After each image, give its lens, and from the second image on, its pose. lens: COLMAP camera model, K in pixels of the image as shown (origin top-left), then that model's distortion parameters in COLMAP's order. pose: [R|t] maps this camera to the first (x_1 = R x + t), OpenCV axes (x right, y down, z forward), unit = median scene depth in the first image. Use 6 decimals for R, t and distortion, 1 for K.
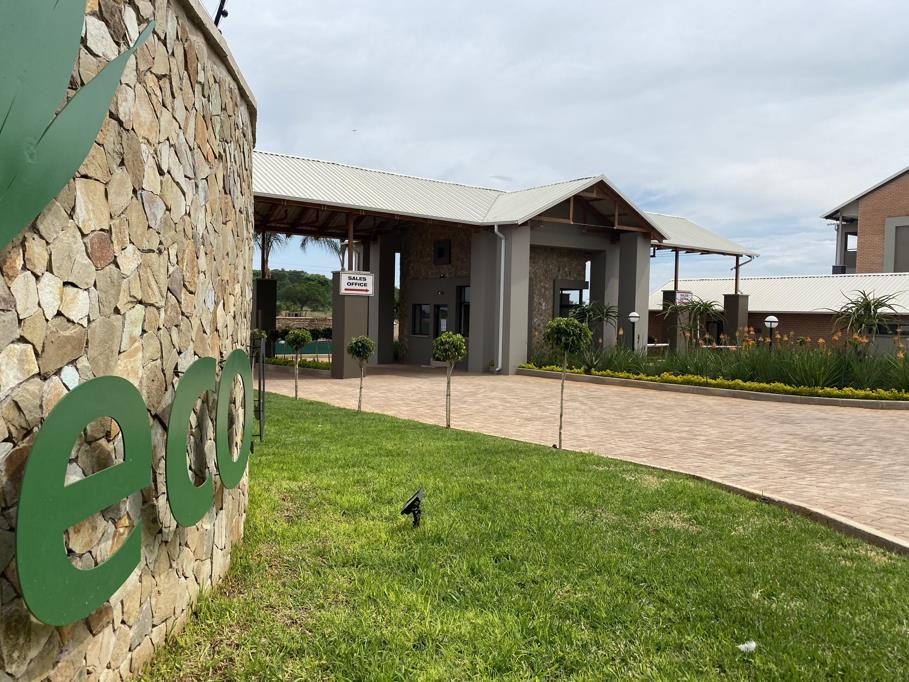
lens RADIAL K [[706.9, 0, 454.5], [0, 706.9, 341.0], [0, 0, 1]] dist [0.000964, 0.000084]
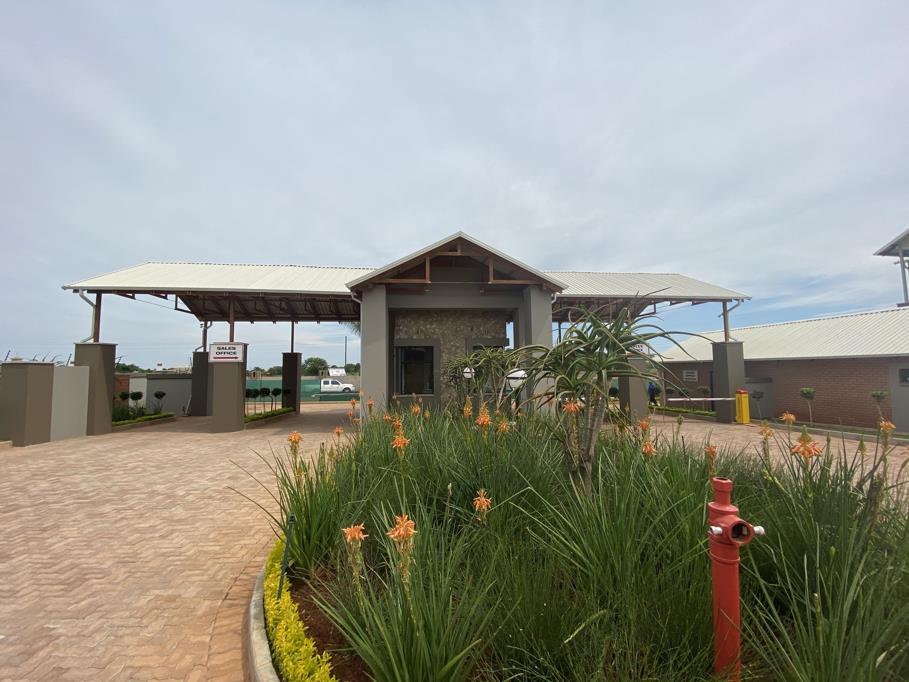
lens RADIAL K [[376.6, 0, 454.5], [0, 376.6, 341.0], [0, 0, 1]] dist [0.000254, -0.014274]
pose [[0.870672, -0.069434, -0.486939, 0.409557], [0.011253, 0.992539, -0.121408, -0.013960], [0.491736, 0.100227, 0.864957, 0.495175]]
